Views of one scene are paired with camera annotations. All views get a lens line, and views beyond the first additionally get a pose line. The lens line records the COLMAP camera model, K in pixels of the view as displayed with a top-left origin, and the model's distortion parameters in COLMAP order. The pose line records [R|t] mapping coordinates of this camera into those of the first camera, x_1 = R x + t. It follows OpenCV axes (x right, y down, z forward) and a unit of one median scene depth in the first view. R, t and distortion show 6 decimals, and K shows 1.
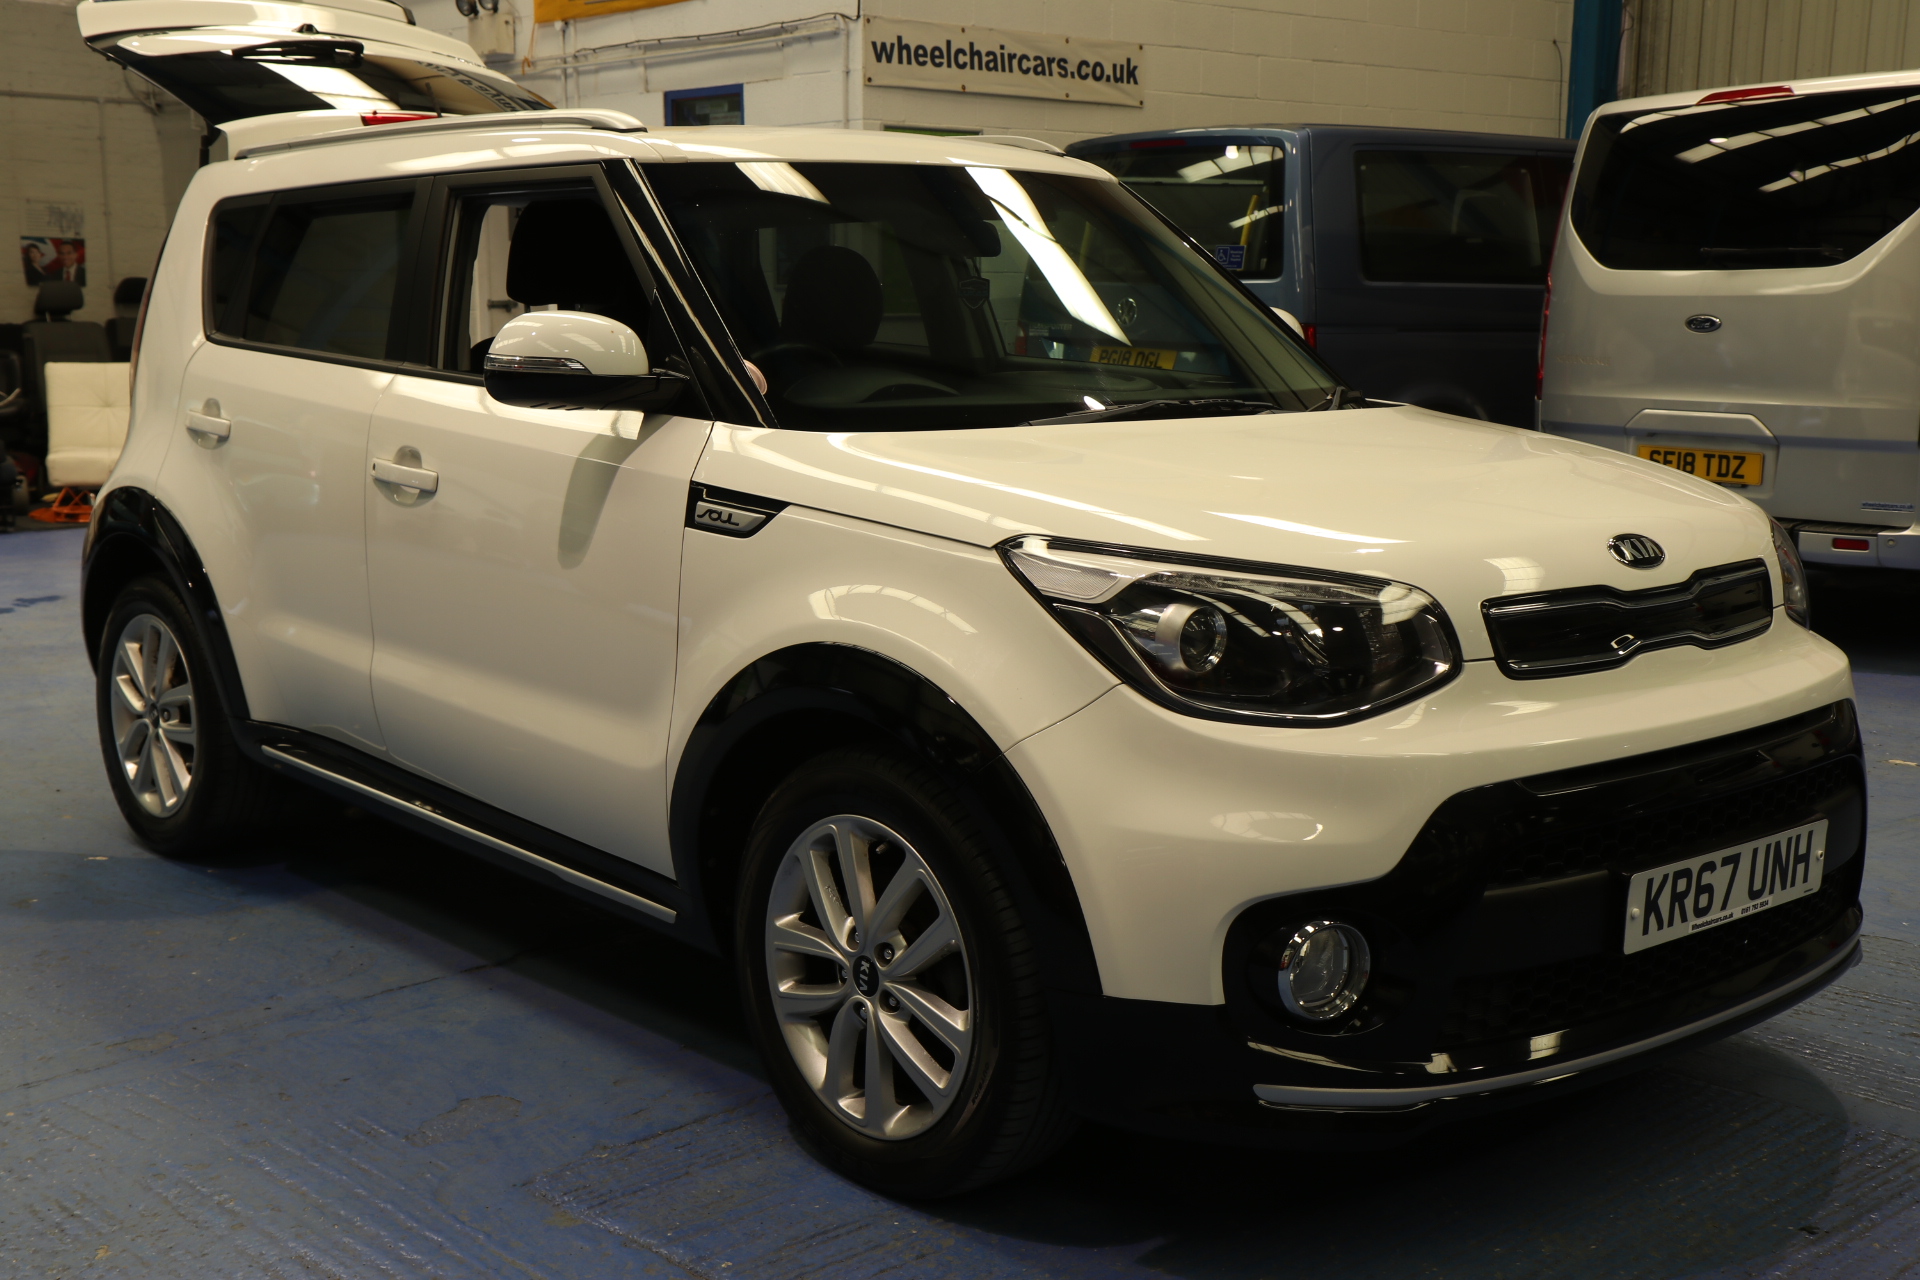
lens RADIAL K [[2141.0, 0, 960.0], [0, 2141.0, 640.0], [0, 0, 1]] dist [0.040554, 0.024994]
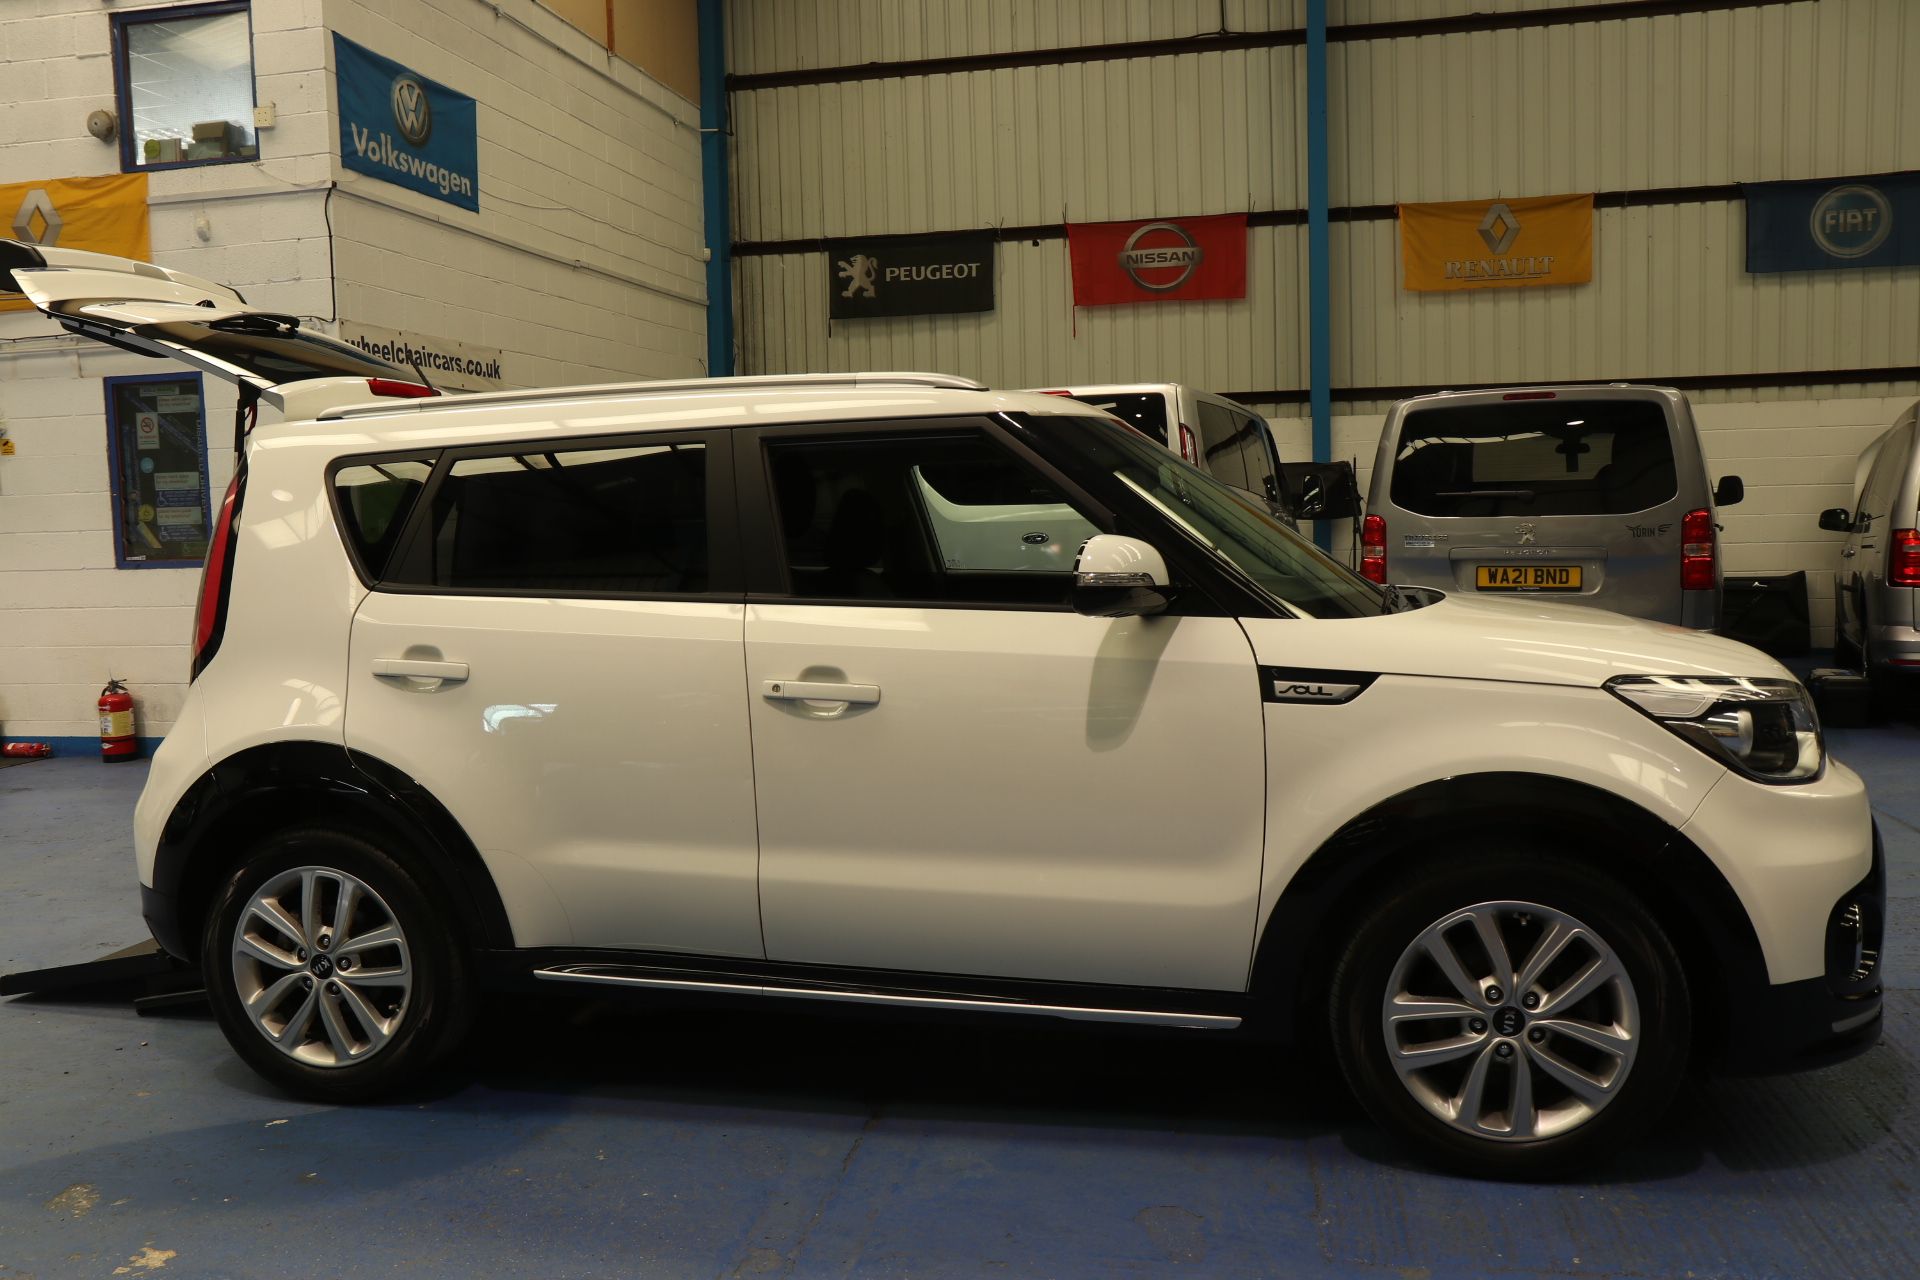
lens RADIAL K [[1502.6, 0, 935.6], [0, 1502.6, 634.6], [0, 0, 1]] dist [-0.102271, 0.095679]
pose [[0.821284, -0.068028, 0.566450, -0.611281], [0.120228, 0.991206, -0.055276, -0.052869], [-0.557708, 0.113500, 0.822240, 0.308854]]
